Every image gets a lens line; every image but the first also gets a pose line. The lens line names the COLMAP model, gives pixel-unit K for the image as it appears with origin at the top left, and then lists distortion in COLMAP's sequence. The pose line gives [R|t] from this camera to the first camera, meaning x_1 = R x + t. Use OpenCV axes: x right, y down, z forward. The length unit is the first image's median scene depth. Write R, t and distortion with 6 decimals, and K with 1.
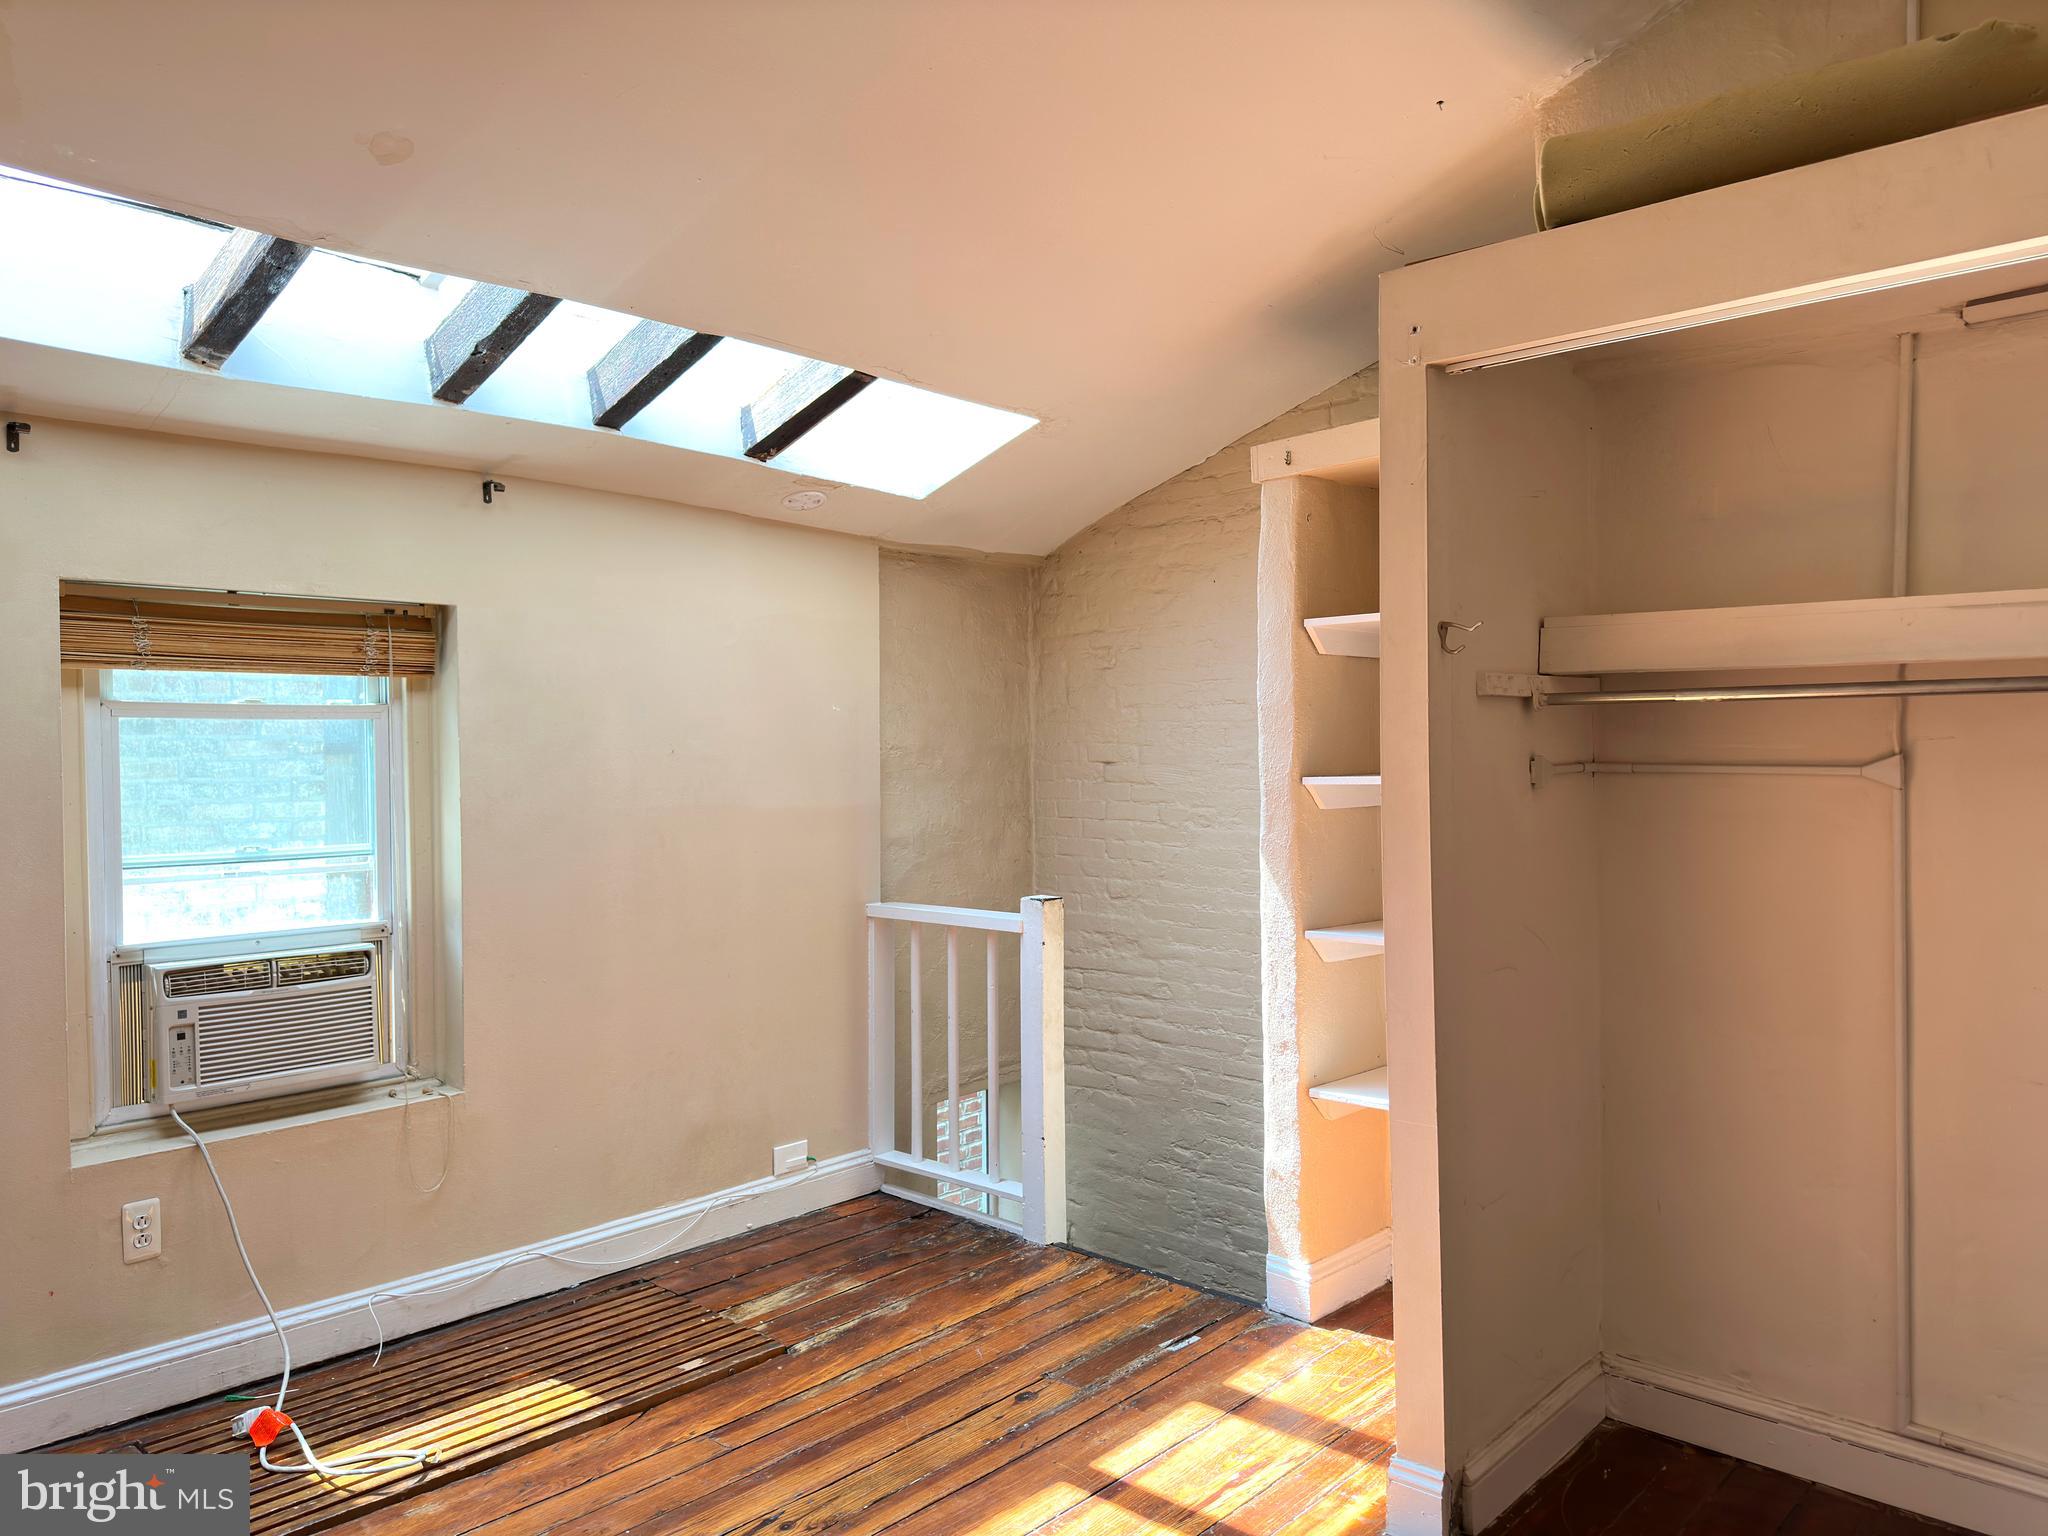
lens RADIAL K [[1434.2, 0, 1023.7], [0, 1434.2, 768.4], [0, 0, 1]] dist [0.046375, -0.059431]
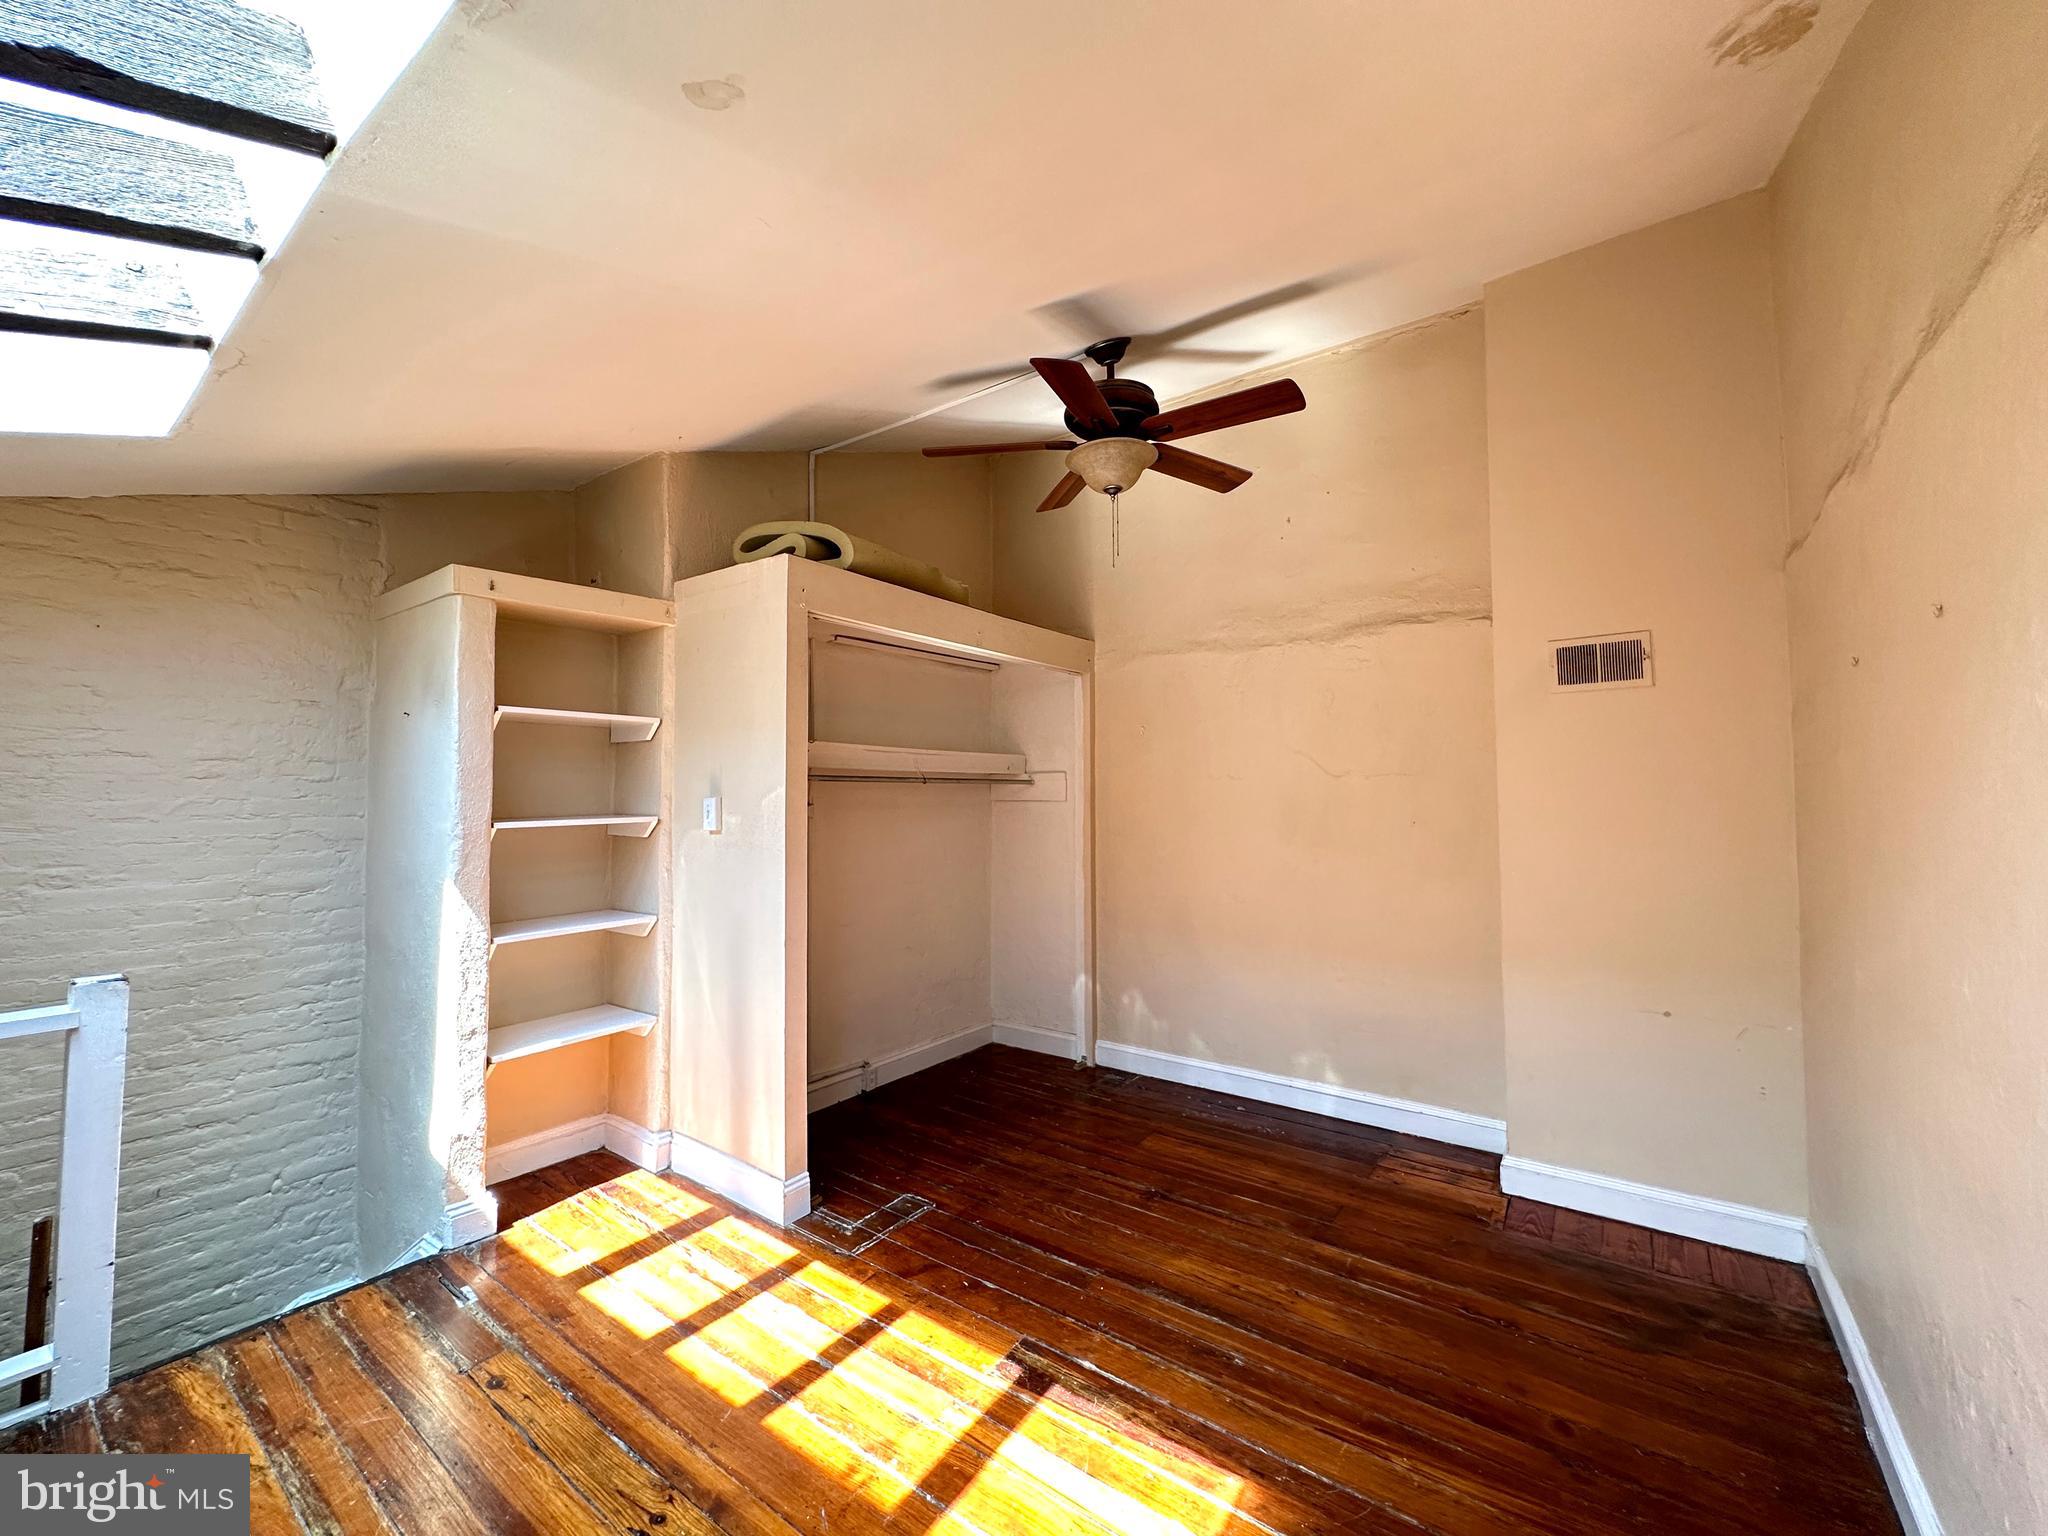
lens RADIAL K [[817.6, 0, 1026.0], [0, 817.6, 762.4], [0, 0, 1]] dist [-0.004858, 0.001549]
pose [[-0.113914, 0.050472, 0.992208, -0.718894], [0.017014, 0.998661, -0.048847, -0.005639], [-0.993345, 0.011317, -0.114621, 0.686011]]
